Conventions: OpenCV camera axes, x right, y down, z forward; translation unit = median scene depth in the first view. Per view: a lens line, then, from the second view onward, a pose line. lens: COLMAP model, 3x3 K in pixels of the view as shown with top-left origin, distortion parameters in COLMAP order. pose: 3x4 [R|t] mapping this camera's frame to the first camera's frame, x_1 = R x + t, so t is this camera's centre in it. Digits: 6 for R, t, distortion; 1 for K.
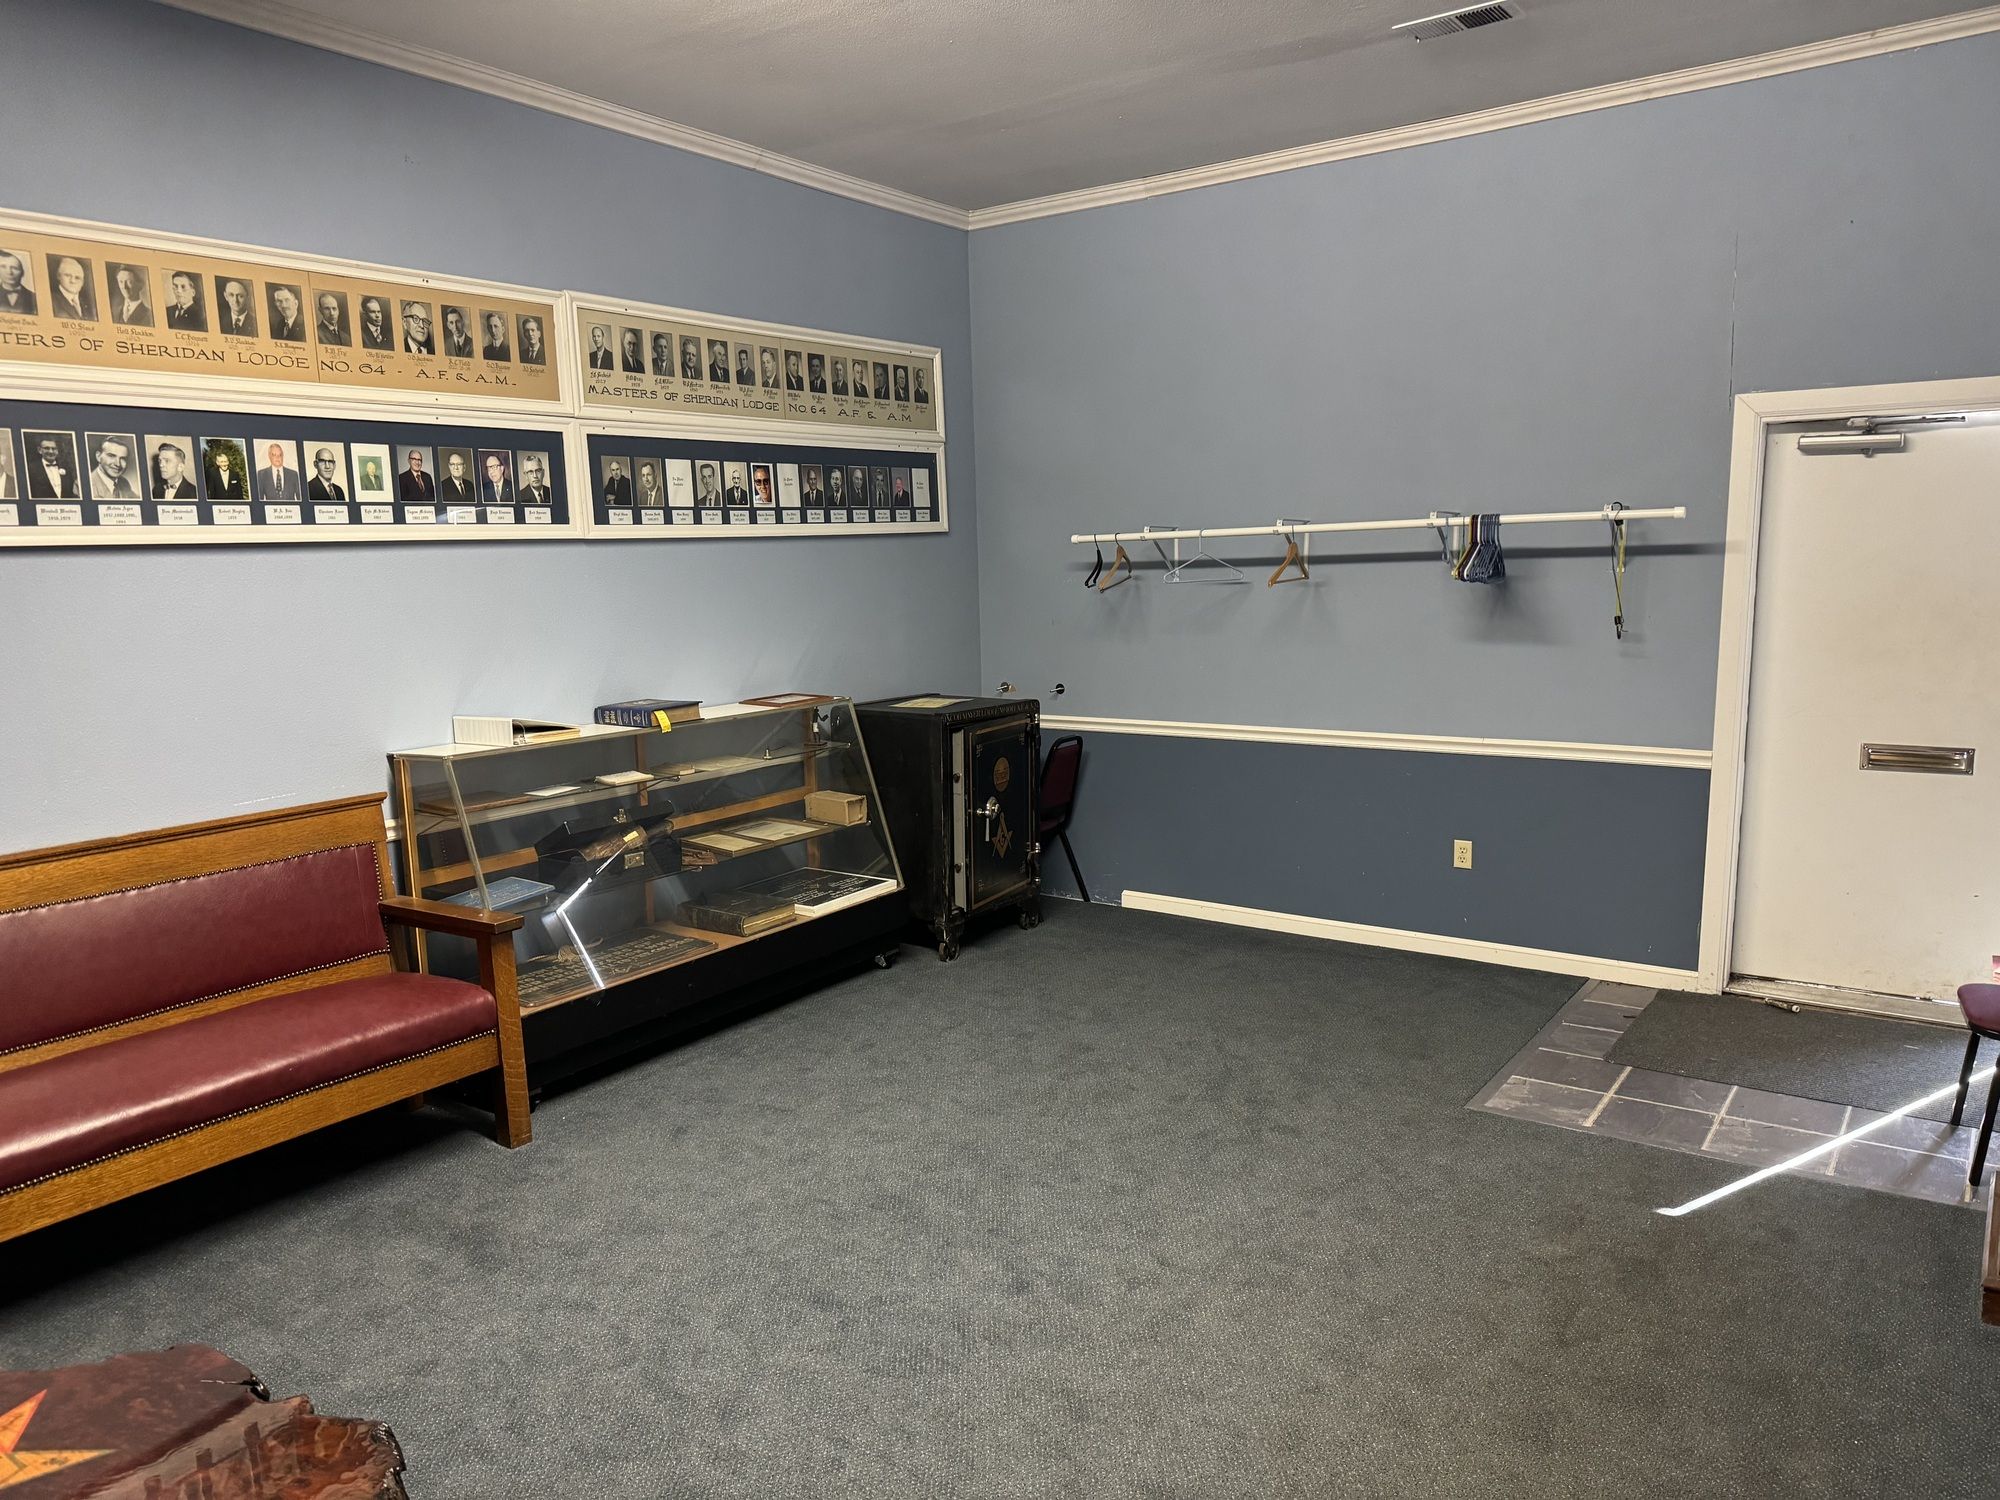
lens RADIAL K [[1406.3, 0, 993.2], [0, 1406.3, 738.6], [0, 0, 1]] dist [0.014019, -0.008090]
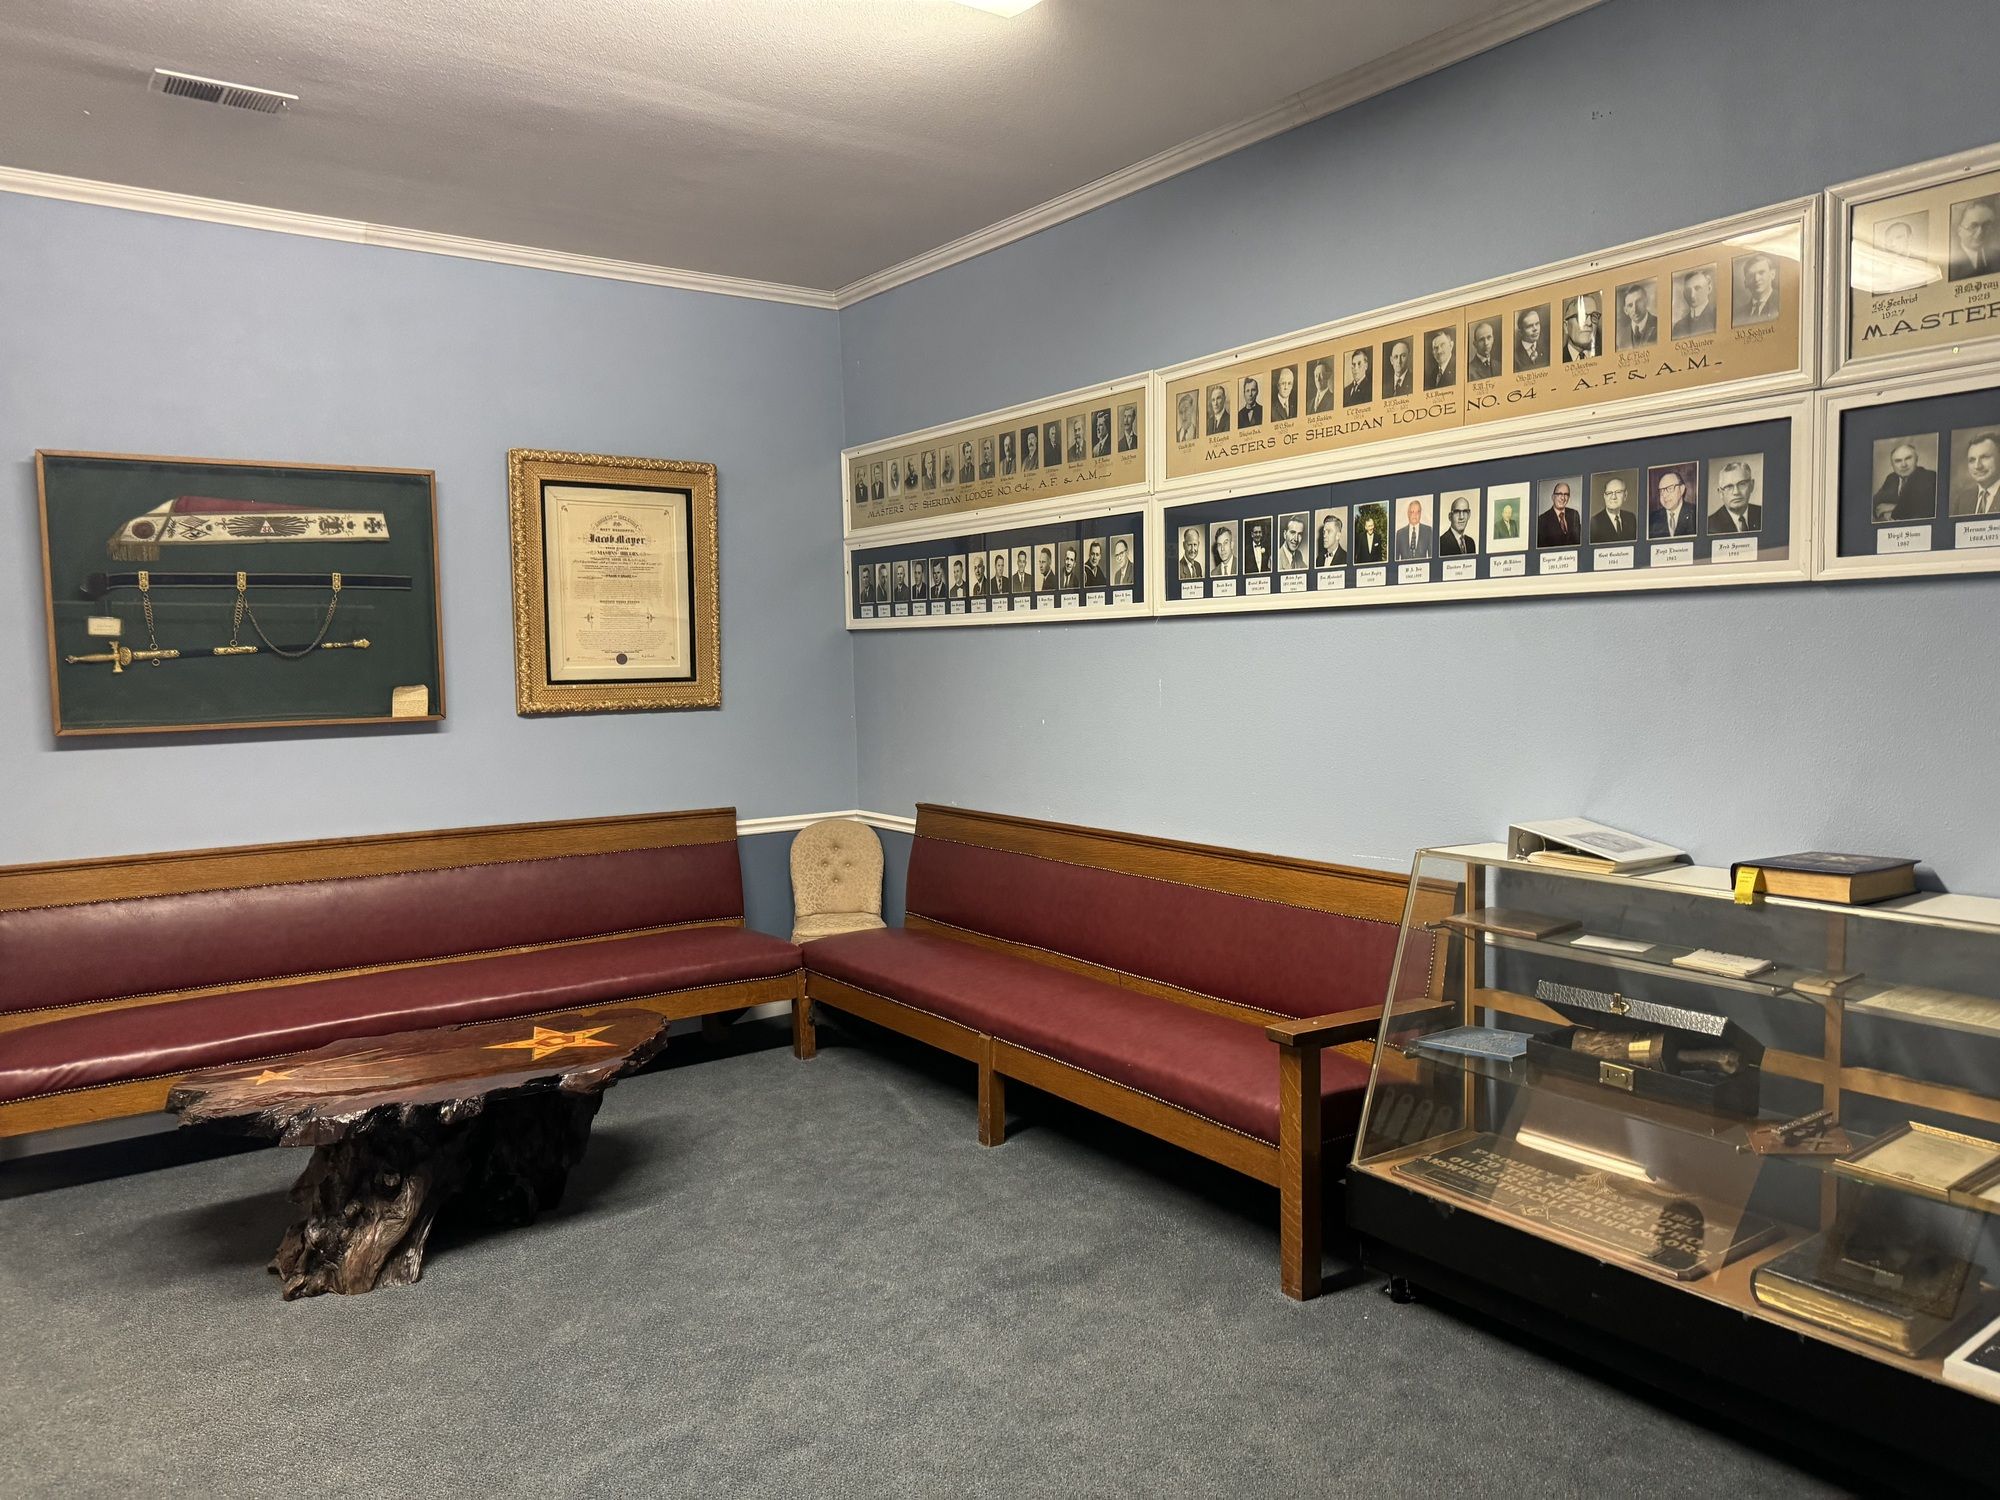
lens RADIAL K [[1406.3, 0, 989.8], [0, 1406.3, 766.4], [0, 0, 1]] dist [0.014019, -0.008090]
pose [[-0.296737, 0.127862, -0.946361, 0.504569], [-0.078227, 0.984411, 0.157532, -0.153865], [0.951750, 0.120776, -0.282108, 0.985769]]
